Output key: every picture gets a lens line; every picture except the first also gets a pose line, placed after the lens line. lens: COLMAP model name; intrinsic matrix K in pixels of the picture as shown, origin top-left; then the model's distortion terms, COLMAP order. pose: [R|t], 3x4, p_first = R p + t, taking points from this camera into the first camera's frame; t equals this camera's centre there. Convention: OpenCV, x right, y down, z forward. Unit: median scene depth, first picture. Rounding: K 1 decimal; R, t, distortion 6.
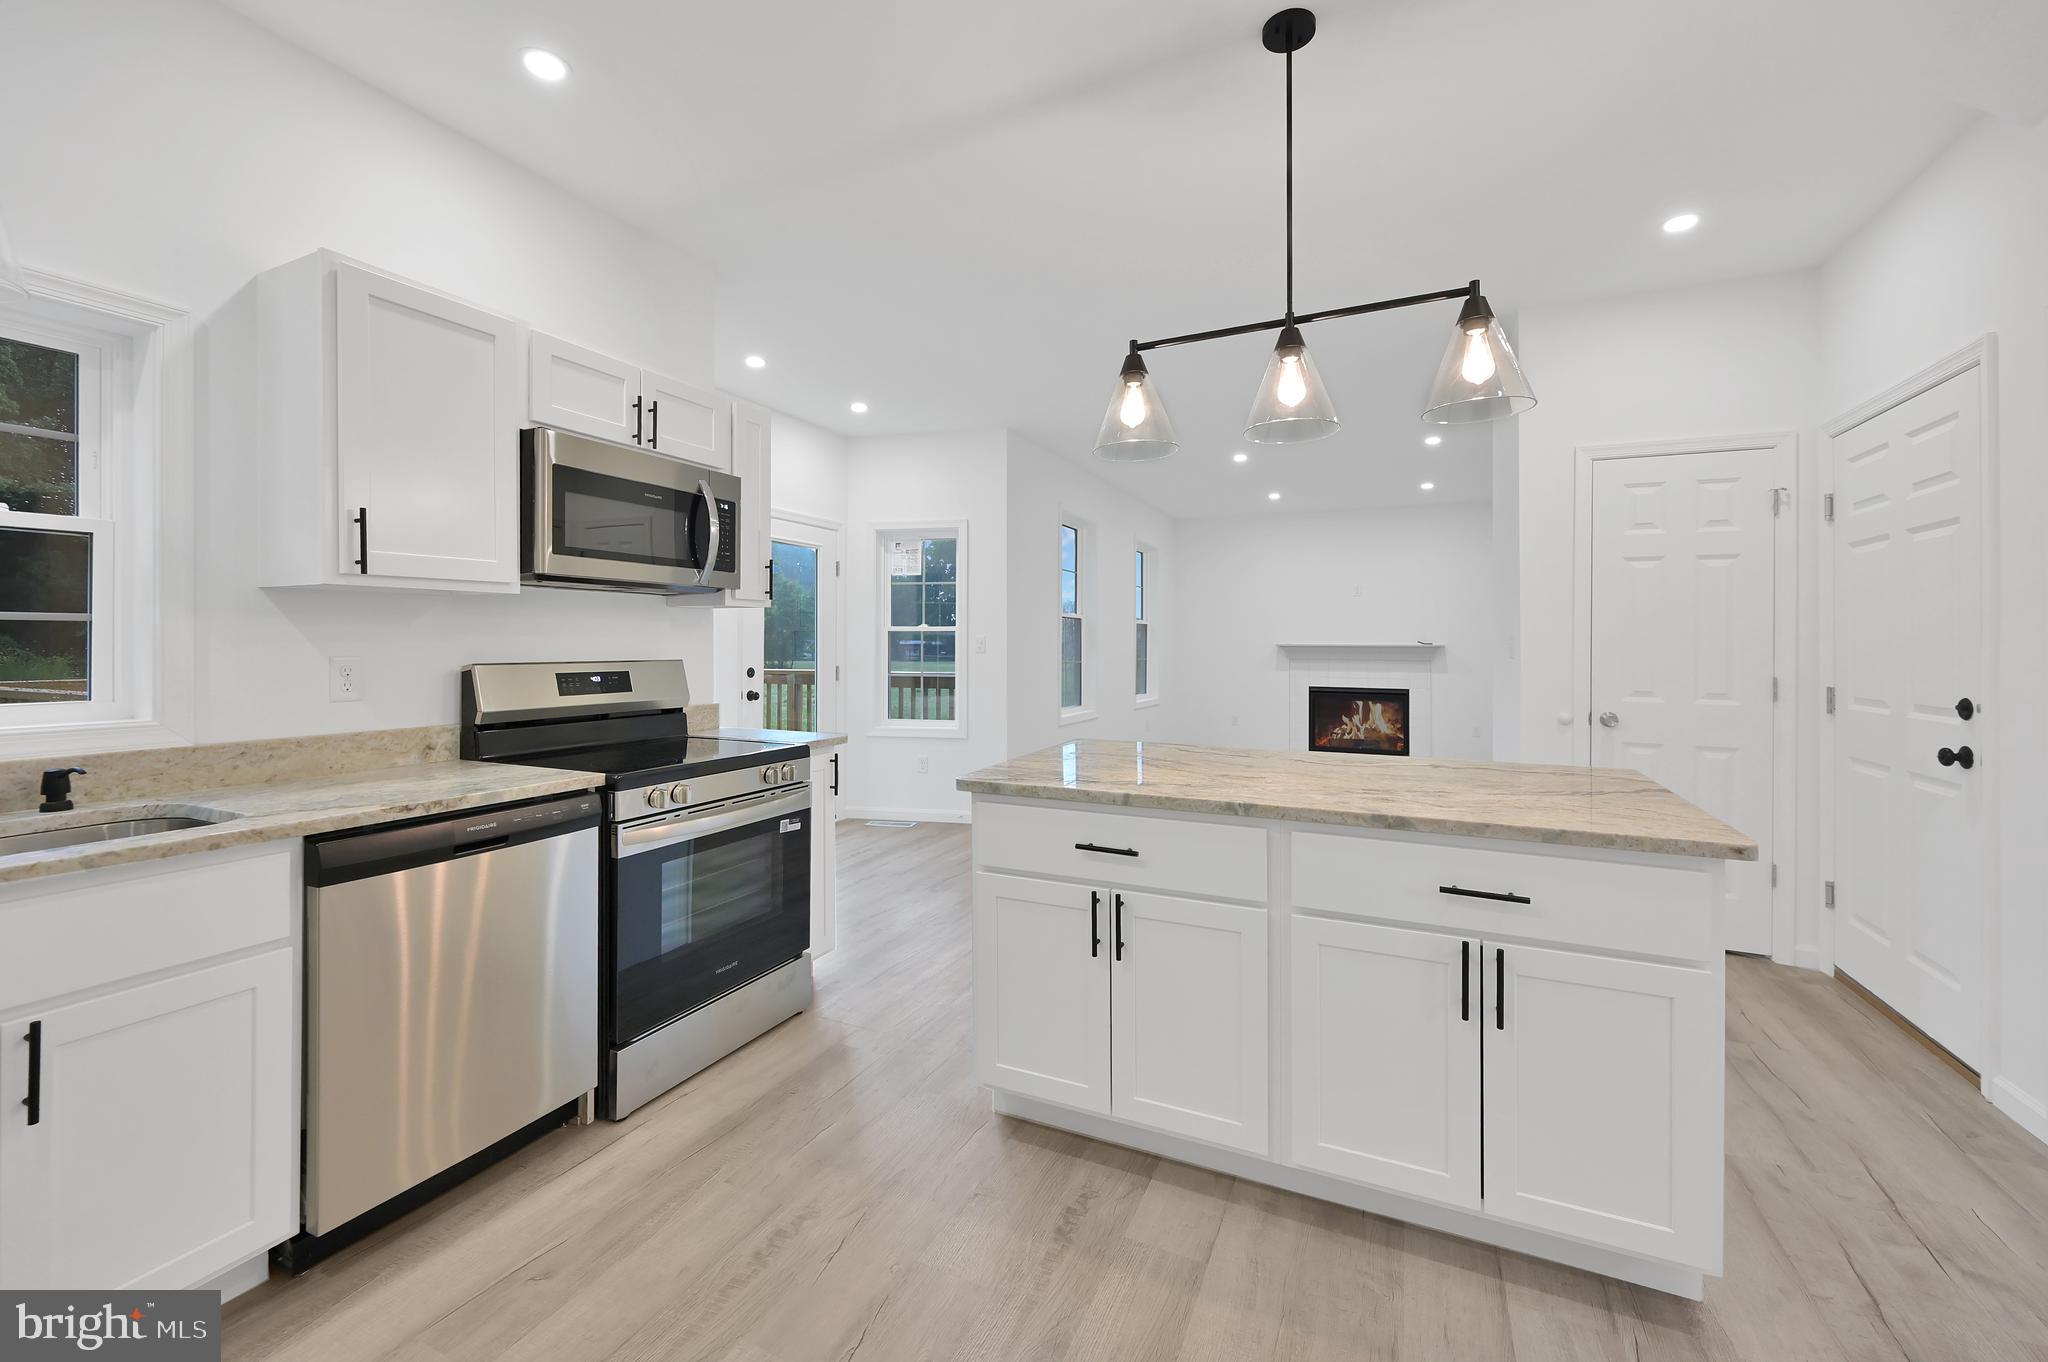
lens RADIAL K [[830.8, 0, 1017.8], [0, 830.8, 638.3], [0, 0, 1]] dist [-0.000548, 0.000107]
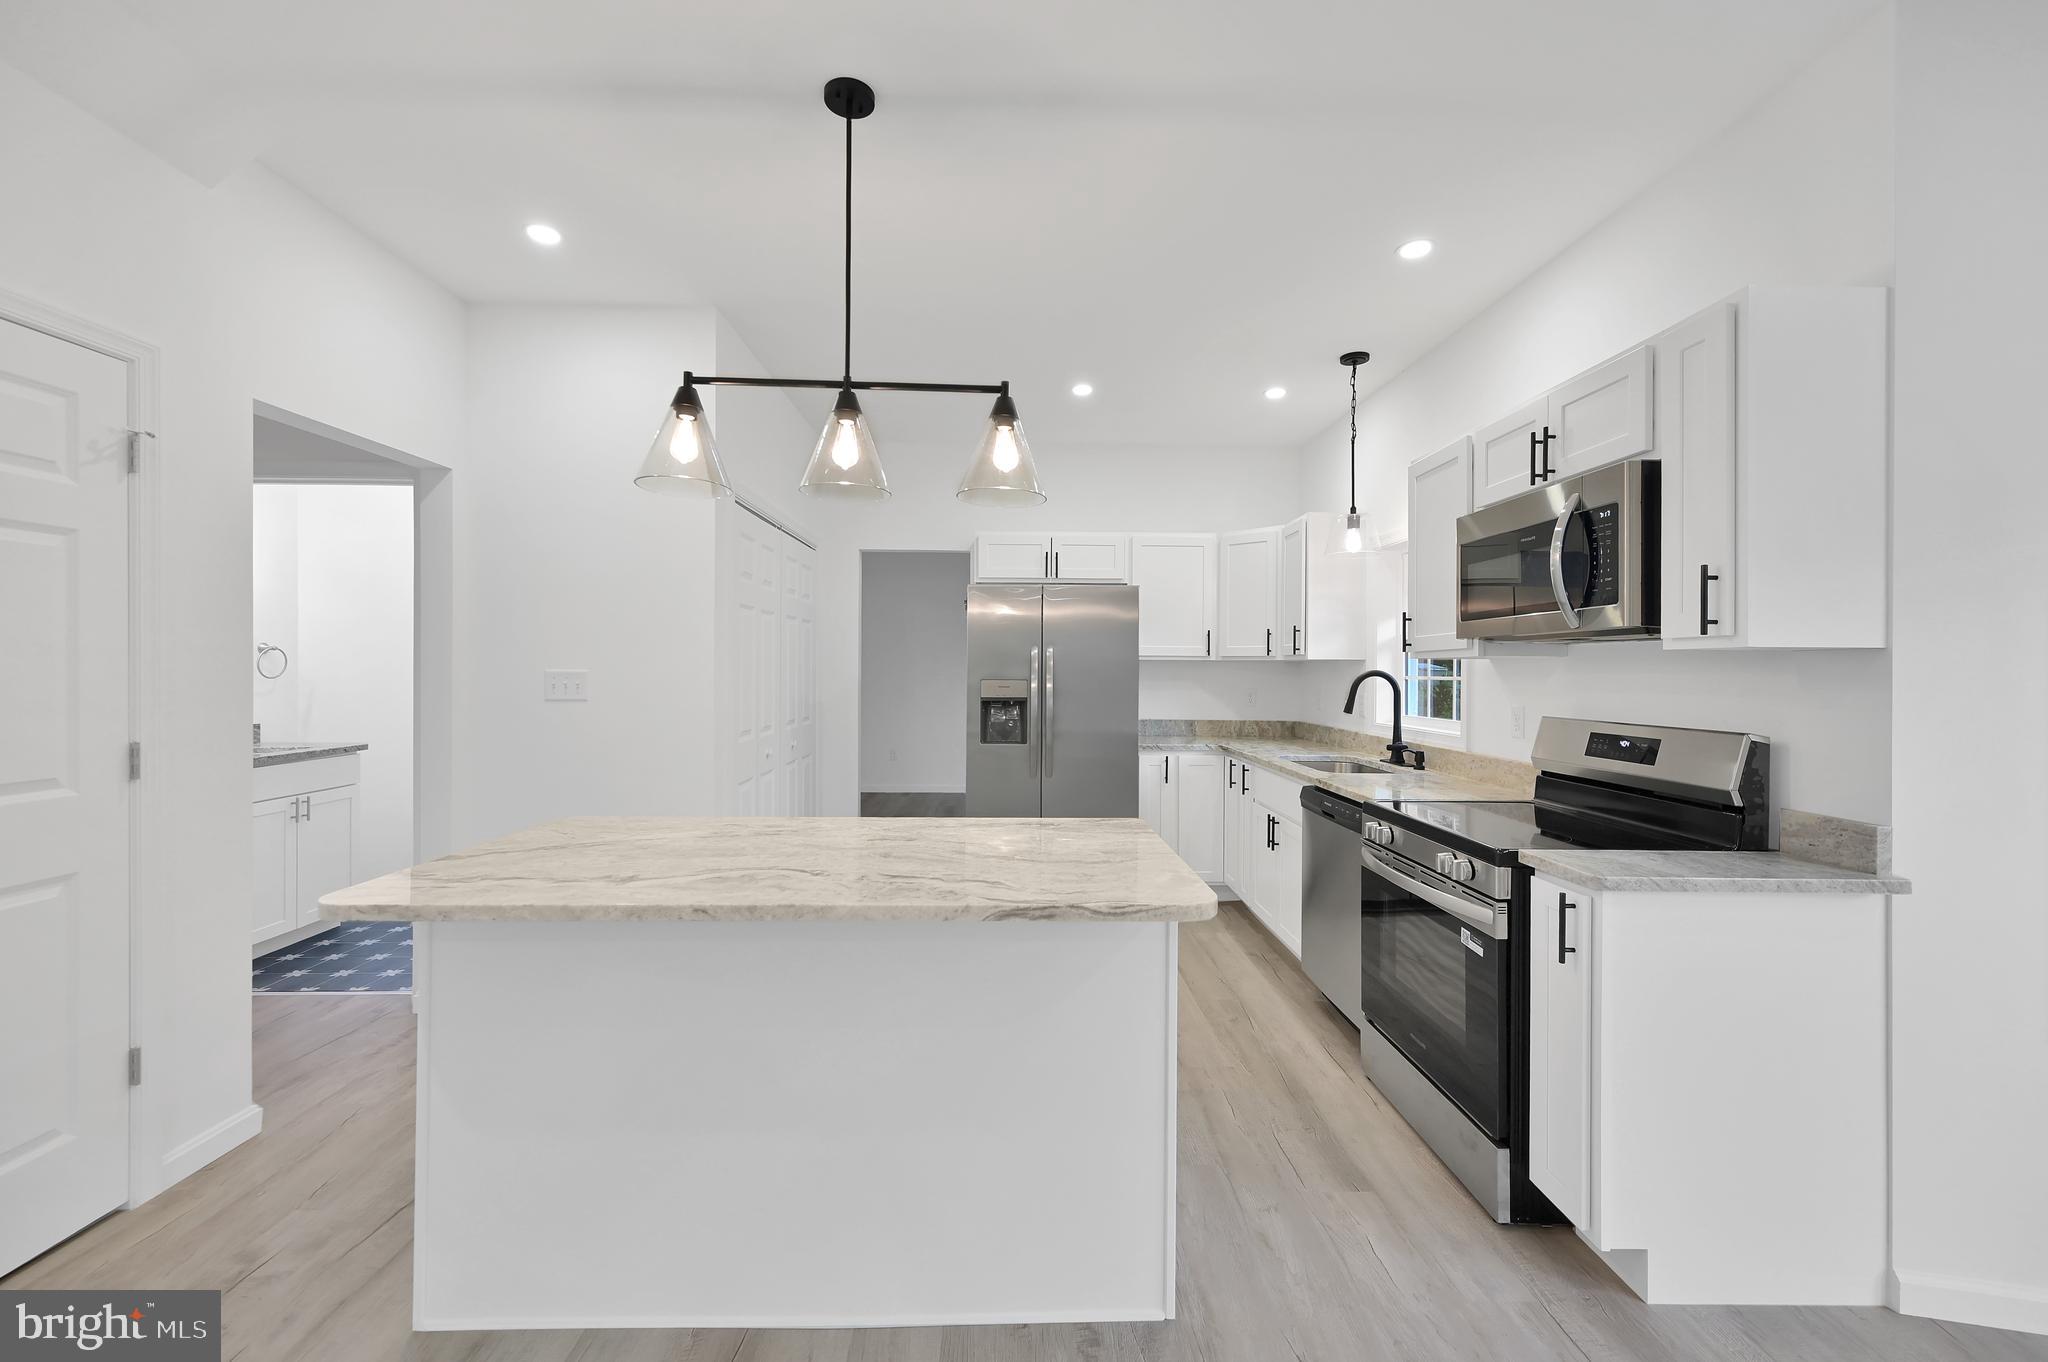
lens RADIAL K [[815.2, 0, 1018.3], [0, 815.2, 663.3], [0, 0, 1]] dist [0.000944, 0.000391]
pose [[-0.896419, -0.013032, -0.443016, 0.402663], [-0.007335, 0.999867, -0.014571, -0.016257], [0.443147, -0.009812, -0.896395, 1.372946]]
